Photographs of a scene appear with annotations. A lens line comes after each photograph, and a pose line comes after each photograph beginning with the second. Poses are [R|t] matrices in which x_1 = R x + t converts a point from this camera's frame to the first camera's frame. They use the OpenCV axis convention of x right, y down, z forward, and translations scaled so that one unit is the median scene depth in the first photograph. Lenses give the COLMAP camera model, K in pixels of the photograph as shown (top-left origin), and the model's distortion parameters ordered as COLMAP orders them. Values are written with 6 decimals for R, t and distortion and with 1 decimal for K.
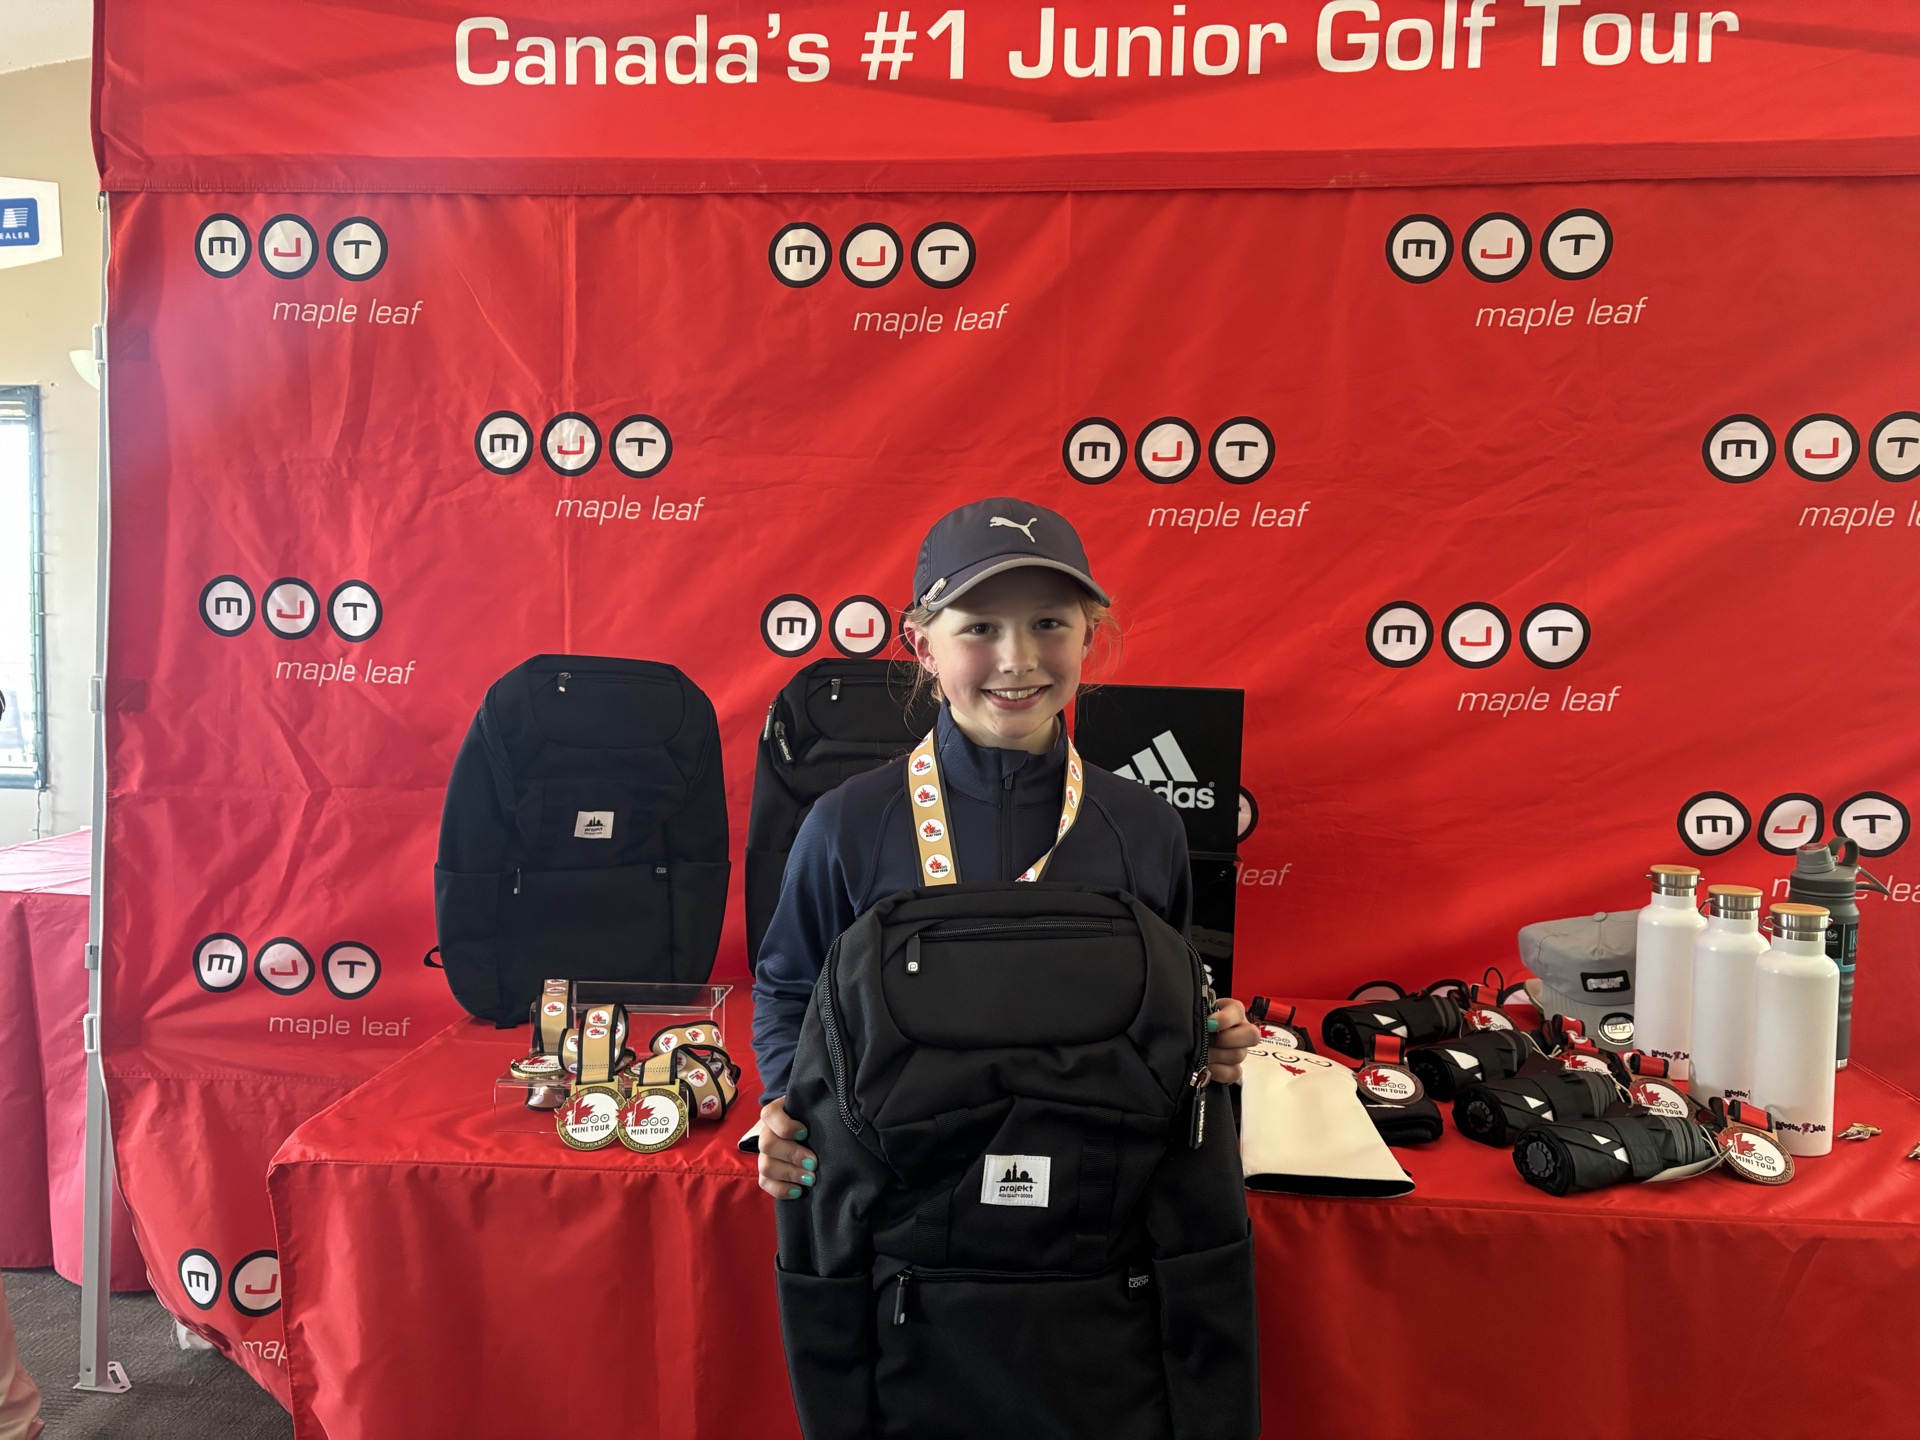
lens RADIAL K [[1449.3, 0, 956.8], [0, 1449.3, 735.4], [0, 0, 1]] dist [0.018701, 0.000484]
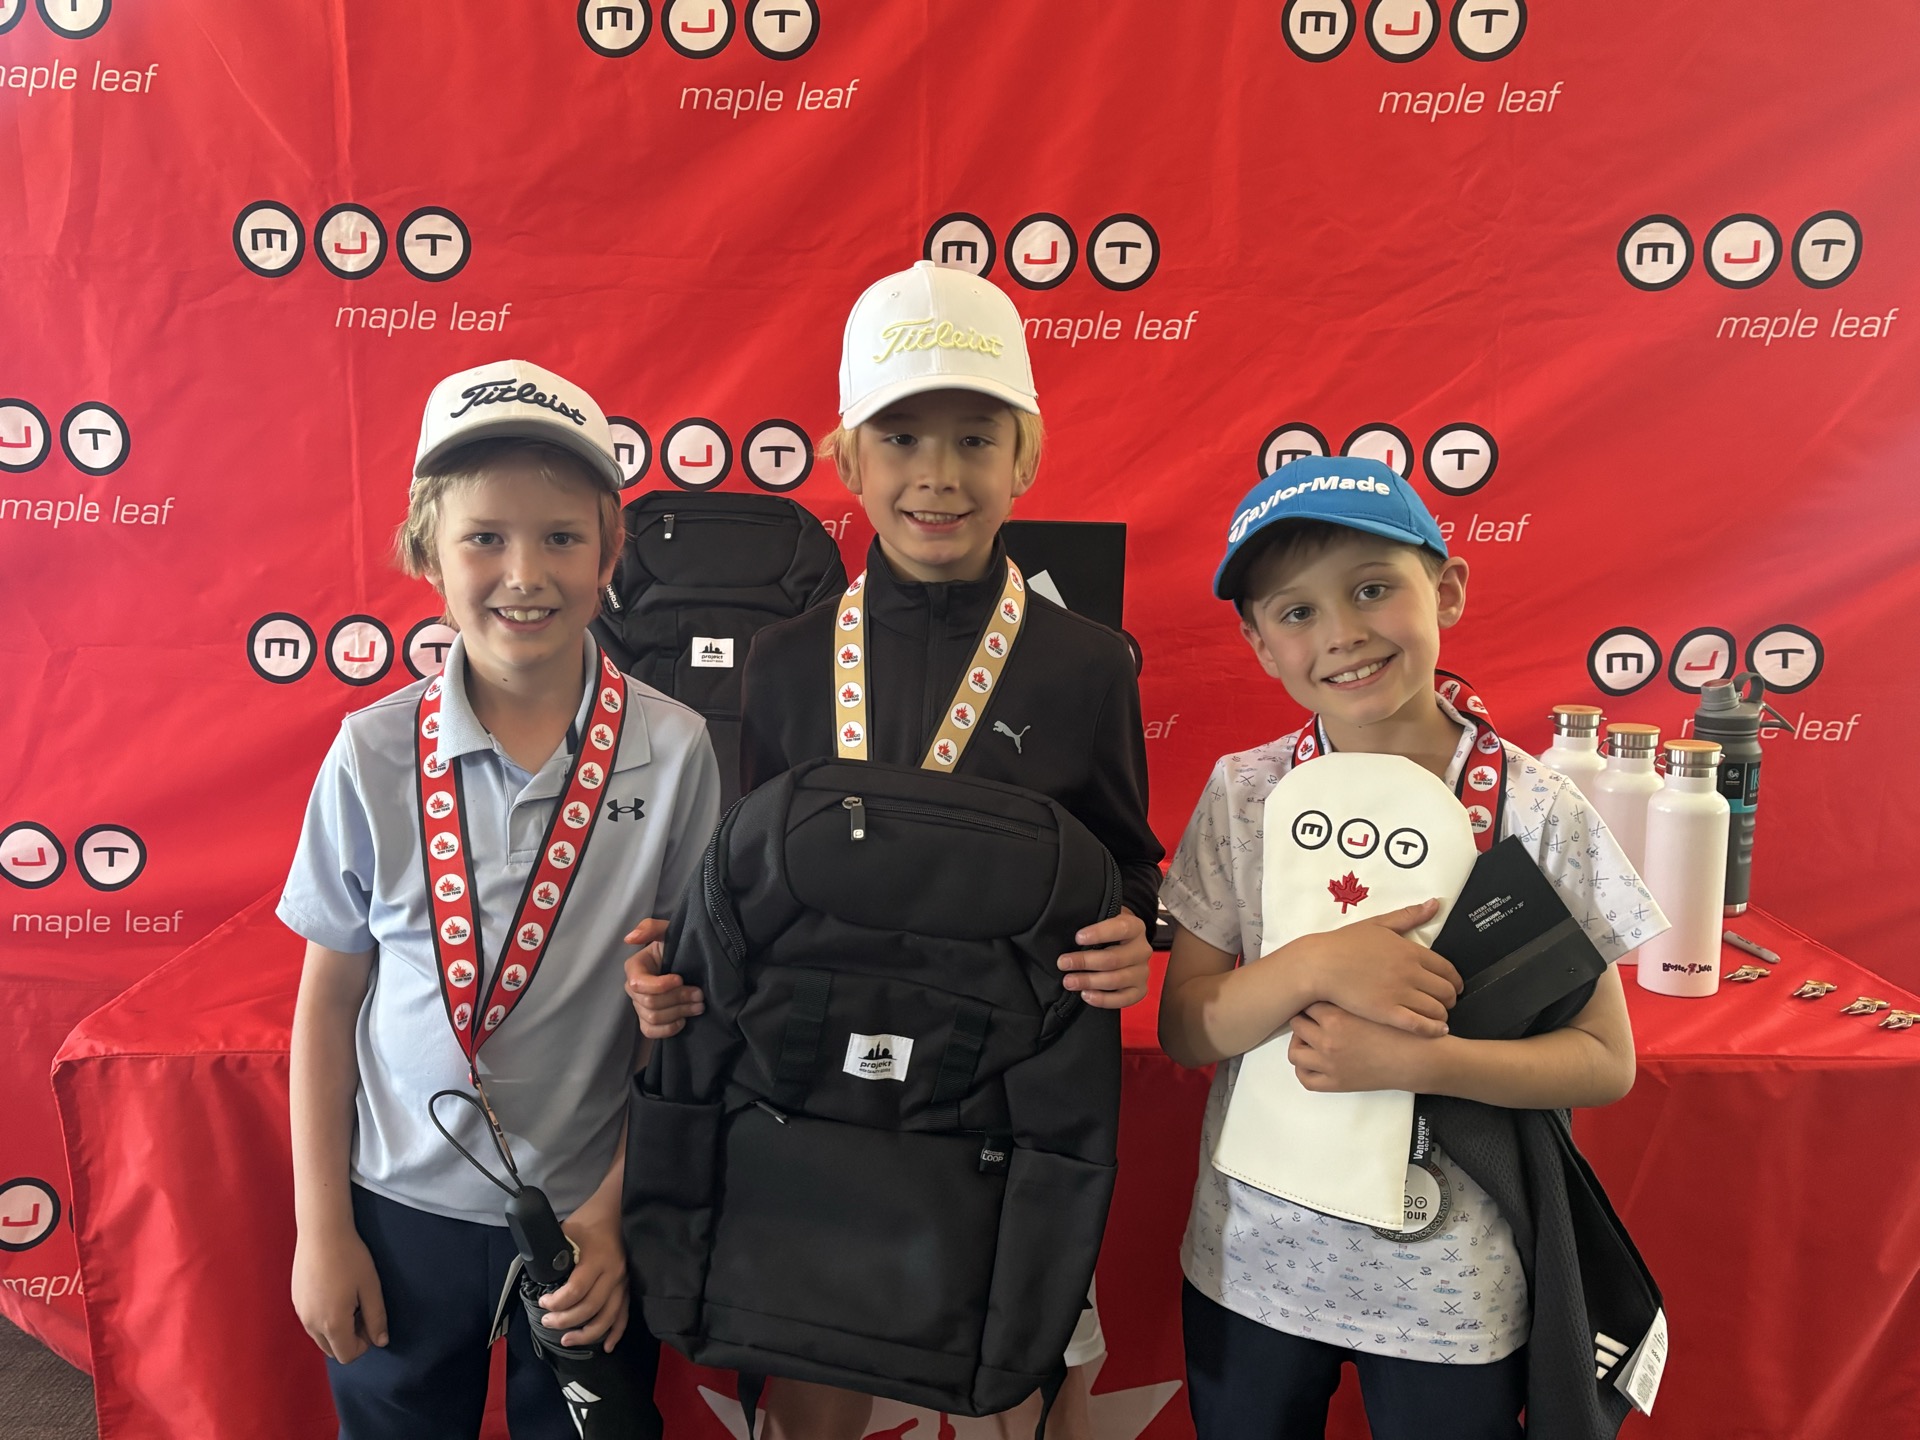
lens RADIAL K [[1723.0, 0, 950.0], [0, 1723.0, 714.2], [0, 0, 1]] dist [0.017620, 0.025265]
pose [[0.996376, -0.019177, 0.082868, -0.002998], [0.012740, 0.996909, 0.077521, 0.003018], [-0.084099, -0.076184, 0.993541, -0.065126]]
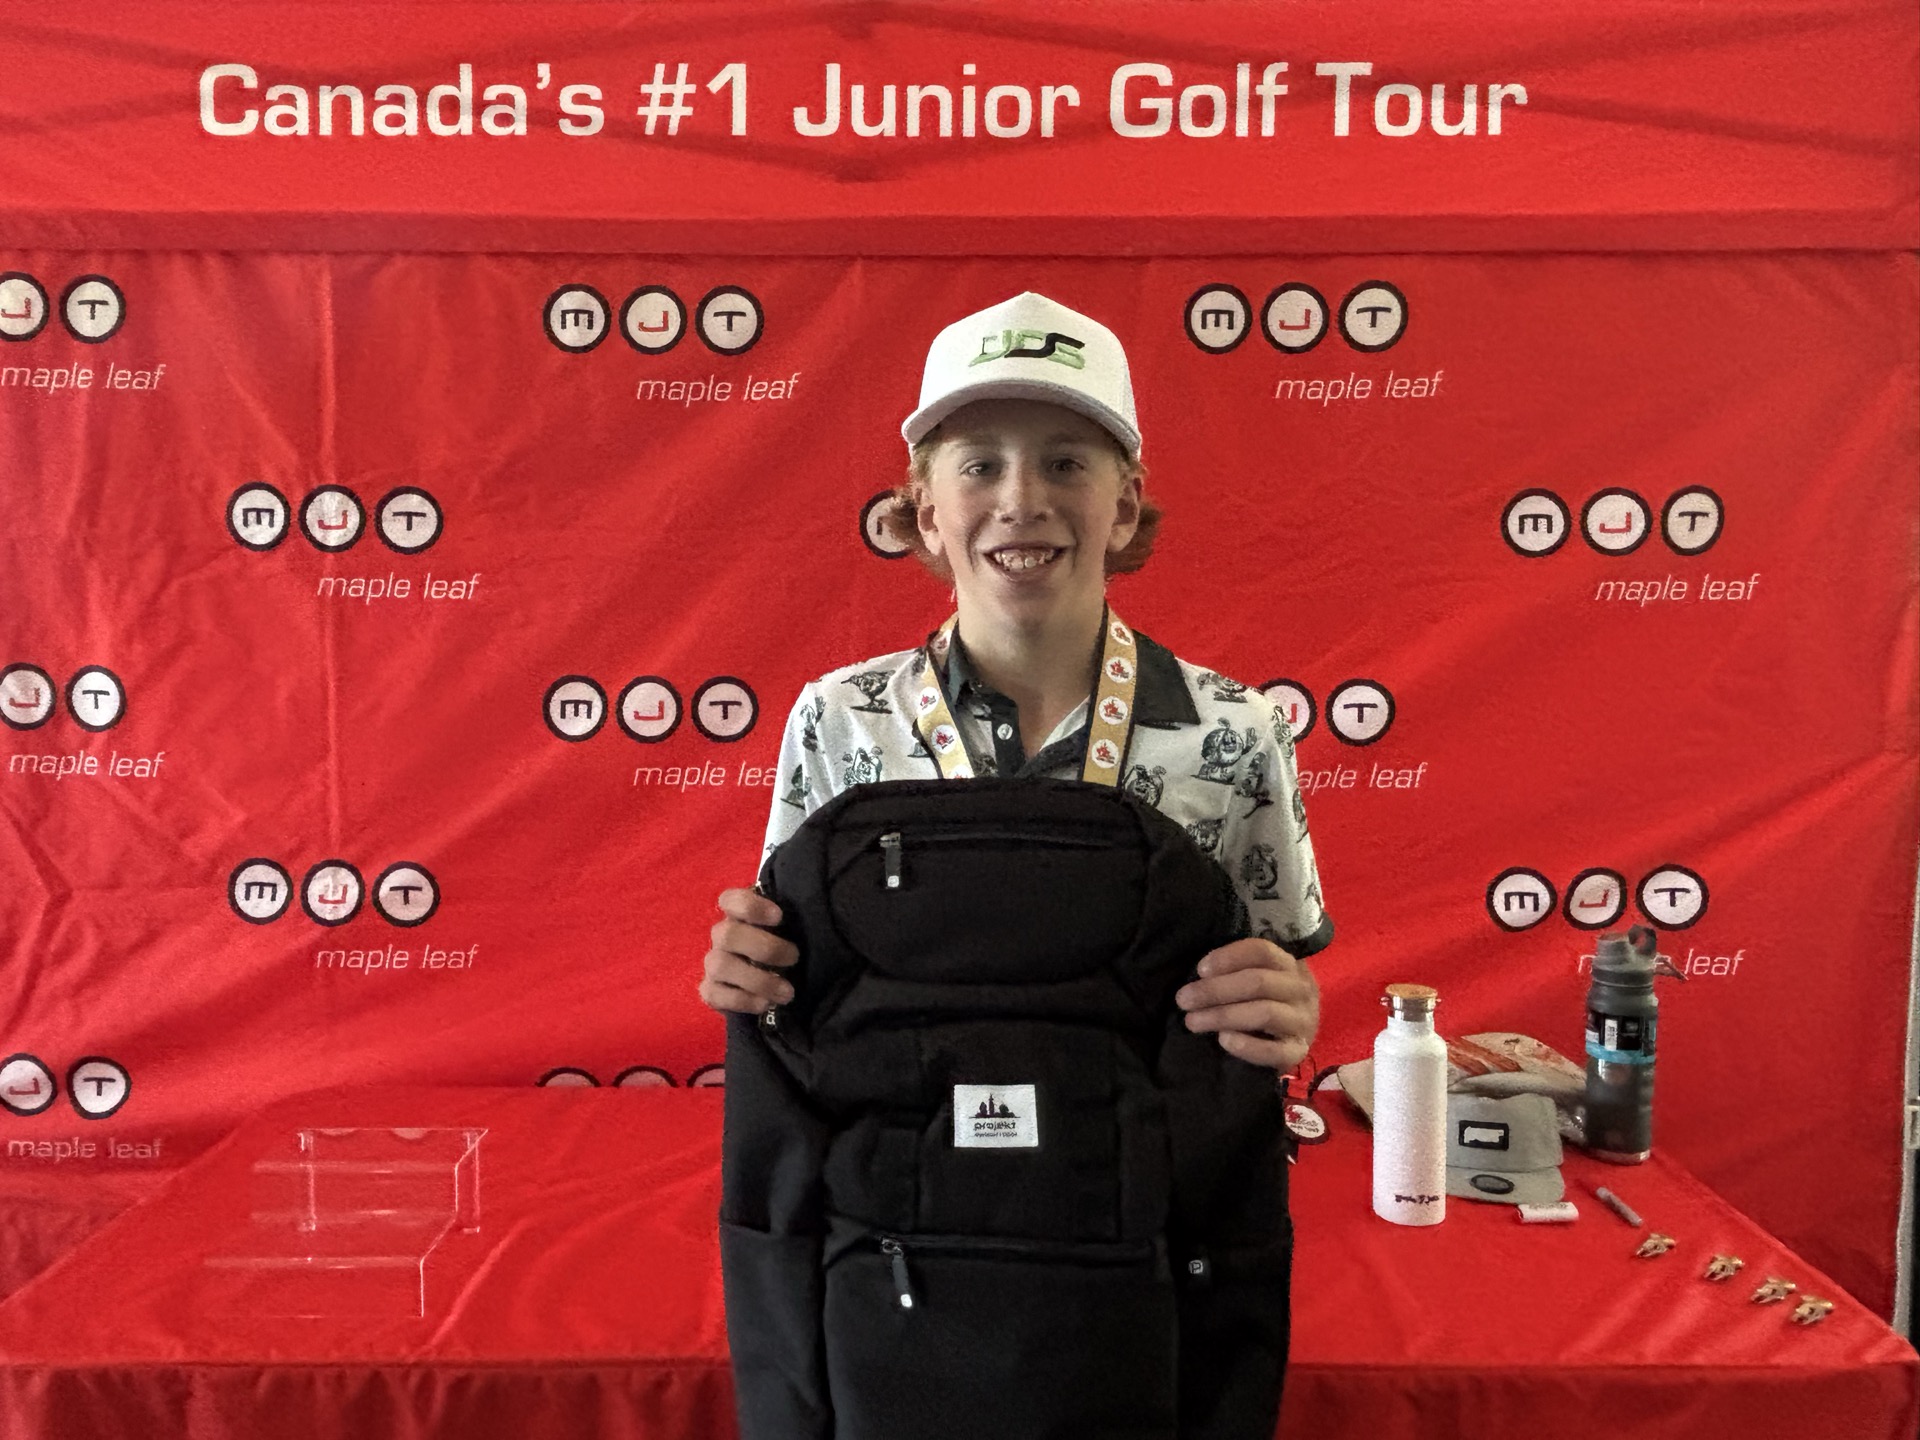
lens RADIAL K [[1418.8, 0, 947.7], [0, 1418.8, 724.5], [0, 0, 1]] dist [0.070719, -0.124948]
pose [[0.996842, -0.016676, 0.077643, 0.055968], [0.017175, 0.999836, -0.005769, -0.057925], [-0.077534, 0.007084, 0.996965, 0.058128]]
